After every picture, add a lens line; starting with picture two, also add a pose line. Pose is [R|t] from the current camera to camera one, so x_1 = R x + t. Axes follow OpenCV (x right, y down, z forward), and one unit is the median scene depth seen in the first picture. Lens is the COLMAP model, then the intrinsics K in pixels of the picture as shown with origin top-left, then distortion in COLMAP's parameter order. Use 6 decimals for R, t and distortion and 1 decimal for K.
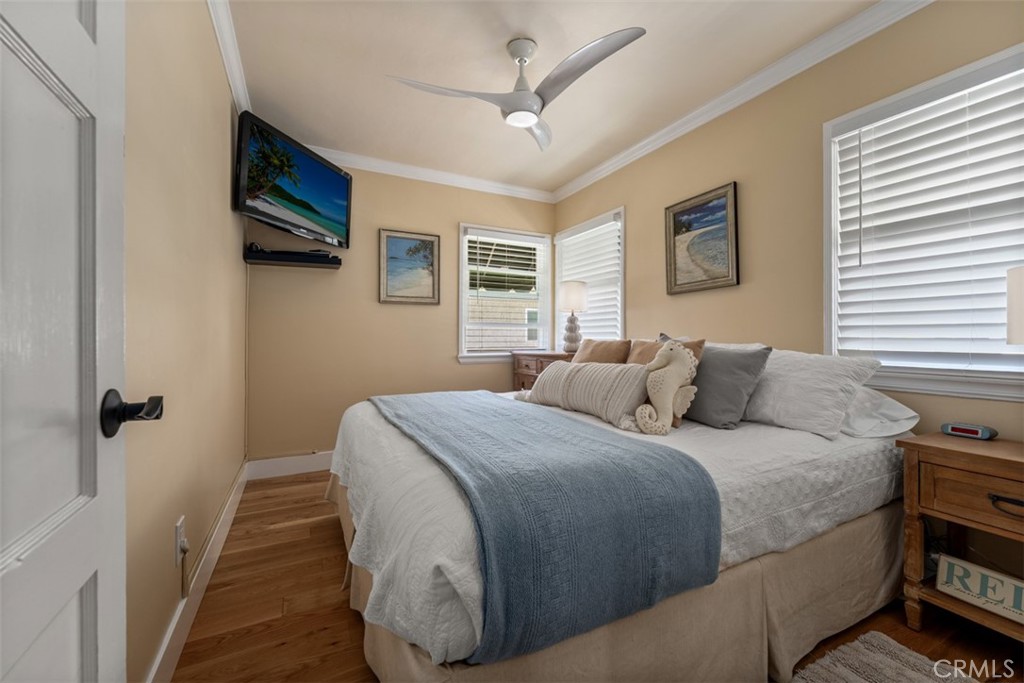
lens RADIAL K [[416.2, 0, 509.3], [0, 416.2, 345.0], [0, 0, 1]] dist [-0.000385, -0.000463]
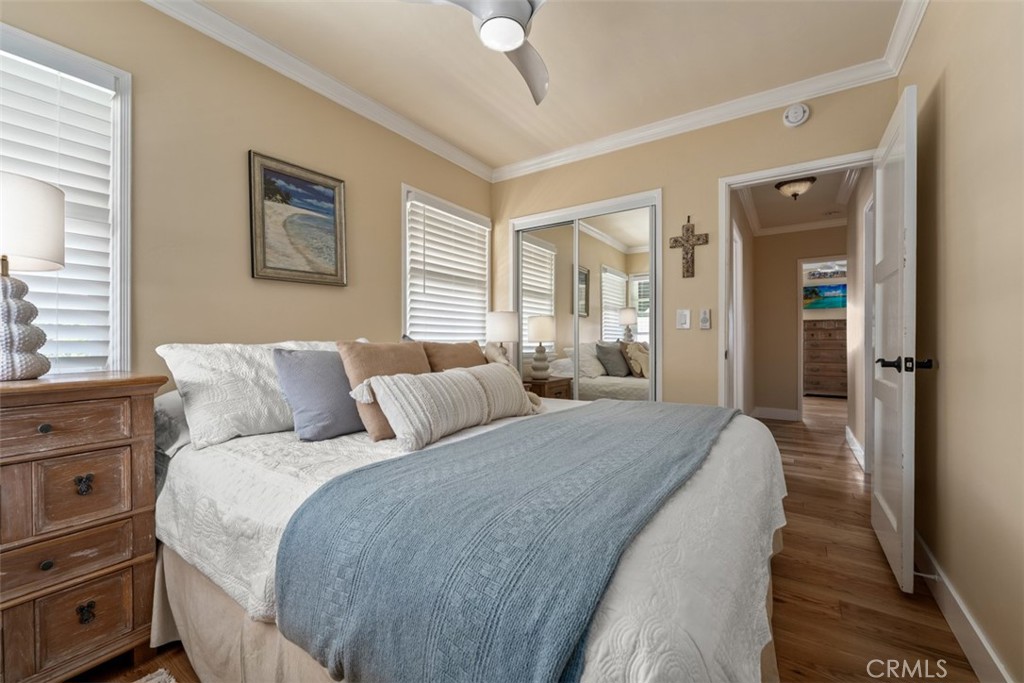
lens RADIAL K [[416.2, 0, 509.3], [0, 416.2, 345.0], [0, 0, 1]] dist [-0.000385, -0.000463]
pose [[-0.482654, -0.010418, 0.875749, -0.467286], [0.013178, 0.999730, 0.019156, -0.017449], [-0.875712, 0.020786, -0.482386, 1.039717]]
